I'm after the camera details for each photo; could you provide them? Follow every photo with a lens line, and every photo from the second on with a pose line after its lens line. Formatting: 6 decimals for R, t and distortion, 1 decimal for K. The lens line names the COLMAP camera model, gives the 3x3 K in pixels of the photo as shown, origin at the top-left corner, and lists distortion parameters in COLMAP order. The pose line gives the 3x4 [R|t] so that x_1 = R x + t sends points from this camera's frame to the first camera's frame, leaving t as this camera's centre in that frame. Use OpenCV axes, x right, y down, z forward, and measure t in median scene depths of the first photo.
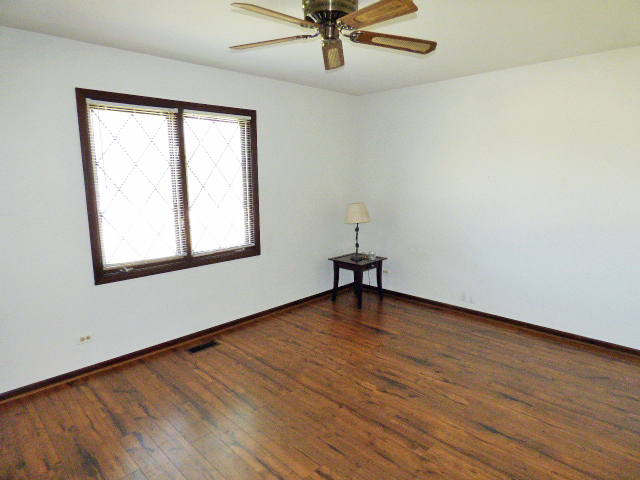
lens RADIAL K [[391.5, 0, 323.3], [0, 391.5, 239.1], [0, 0, 1]] dist [-0.009209, -0.003903]
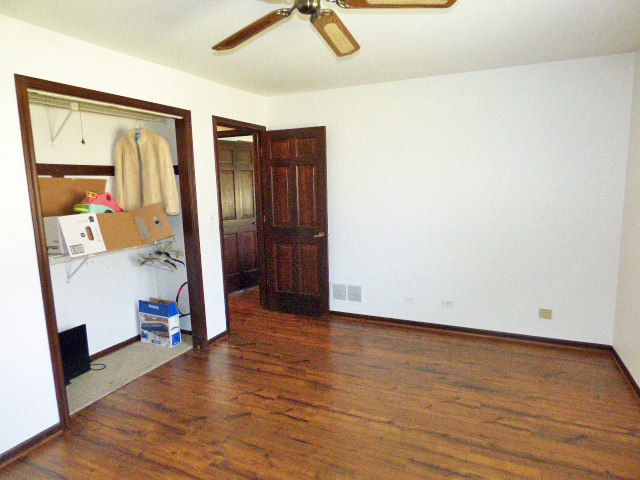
lens RADIAL K [[391.5, 0, 323.3], [0, 391.5, 239.1], [0, 0, 1]] dist [-0.009209, -0.003903]
pose [[-0.938247, 0.082247, -0.336048, 0.269983], [-0.024780, 0.952860, 0.302397, -0.291359], [0.345078, 0.292050, -0.891980, 1.720756]]
